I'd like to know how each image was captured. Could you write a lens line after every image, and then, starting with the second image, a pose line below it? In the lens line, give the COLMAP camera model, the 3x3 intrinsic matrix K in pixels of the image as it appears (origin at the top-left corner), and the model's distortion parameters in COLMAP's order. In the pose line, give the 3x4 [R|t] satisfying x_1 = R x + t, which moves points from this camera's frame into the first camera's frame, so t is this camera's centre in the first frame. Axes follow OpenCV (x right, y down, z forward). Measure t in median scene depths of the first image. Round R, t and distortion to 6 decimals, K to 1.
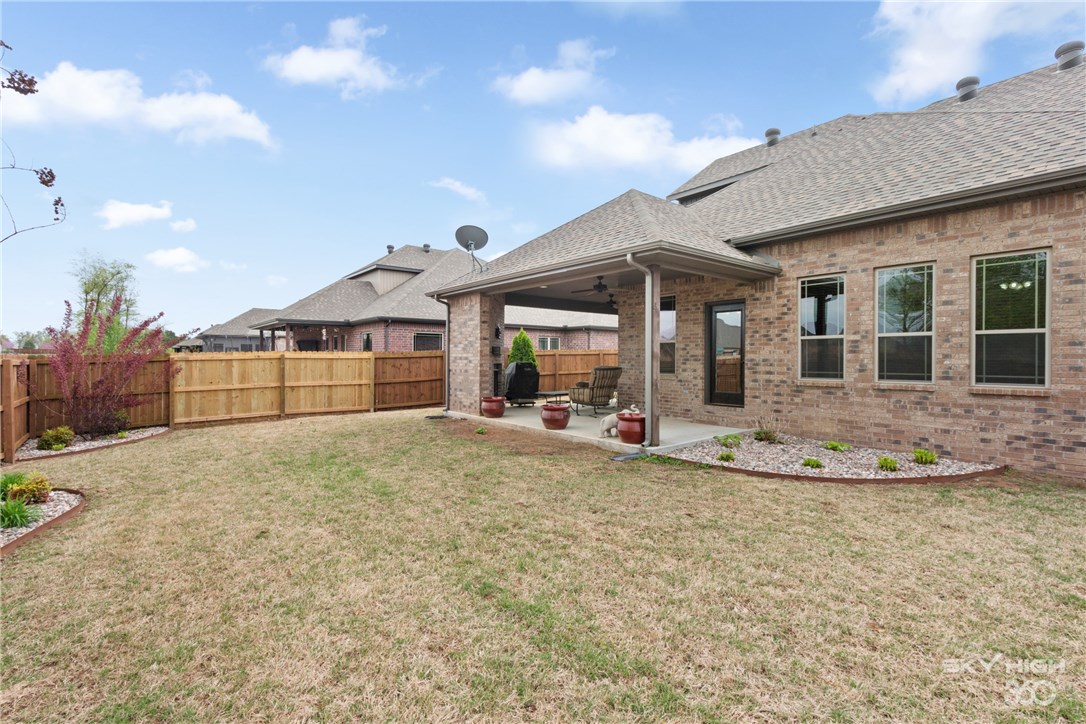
lens RADIAL K [[495.6, 0, 534.2], [0, 495.6, 362.4], [0, 0, 1]] dist [0.001751, -0.000050]
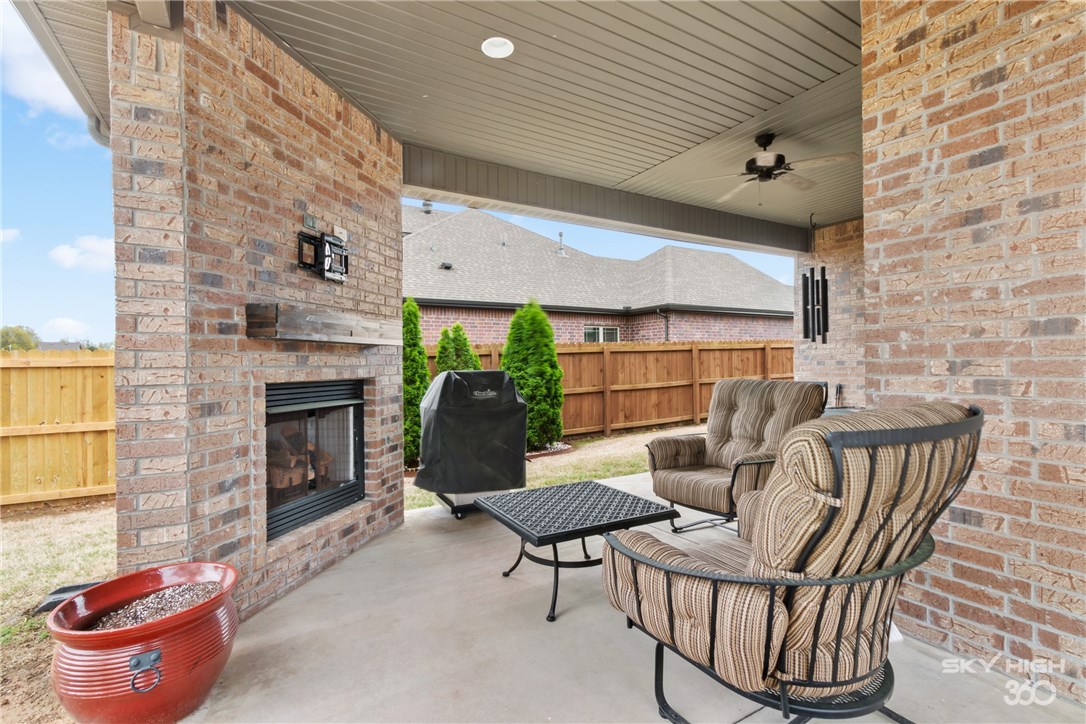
lens RADIAL K [[495.6, 0, 534.2], [0, 495.6, 362.4], [0, 0, 1]] dist [0.001751, -0.000050]
pose [[0.990356, -0.016548, -0.137556, 0.041999], [0.015459, 0.999840, -0.008976, -0.001966], [0.137683, 0.006763, 0.990453, 0.496282]]
